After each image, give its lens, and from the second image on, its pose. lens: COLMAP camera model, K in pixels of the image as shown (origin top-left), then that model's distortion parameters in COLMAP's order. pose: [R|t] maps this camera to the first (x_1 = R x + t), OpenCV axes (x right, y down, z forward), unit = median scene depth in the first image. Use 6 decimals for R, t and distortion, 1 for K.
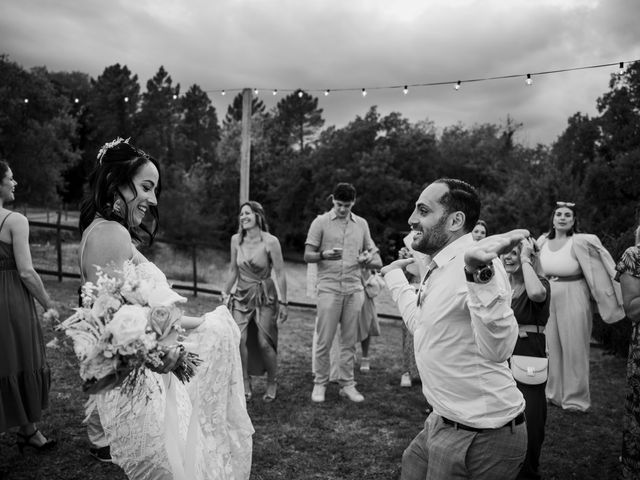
lens RADIAL K [[611.6, 0, 320.0], [0, 611.6, 240.0], [0, 0, 1]] dist [-0.010126, 0.012734]
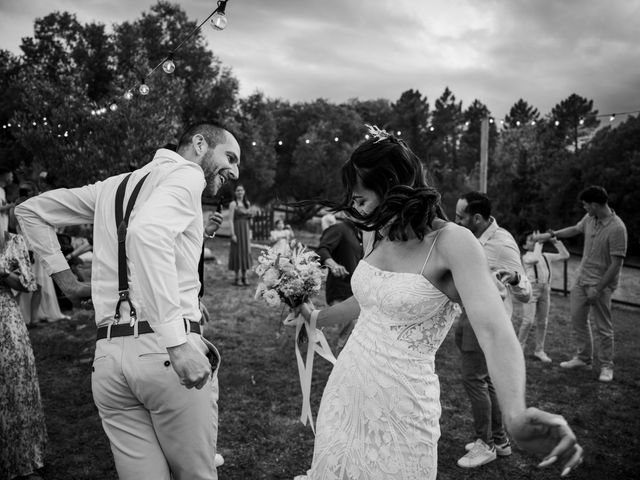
lens RADIAL K [[611.6, 0, 320.0], [0, 611.6, 240.0], [0, 0, 1]] dist [-0.010126, 0.012734]
pose [[0.878227, 0.014484, -0.478025, 0.094145], [-0.010942, 0.999888, 0.010193, 0.002614], [0.478119, -0.003722, 0.878287, -0.157780]]
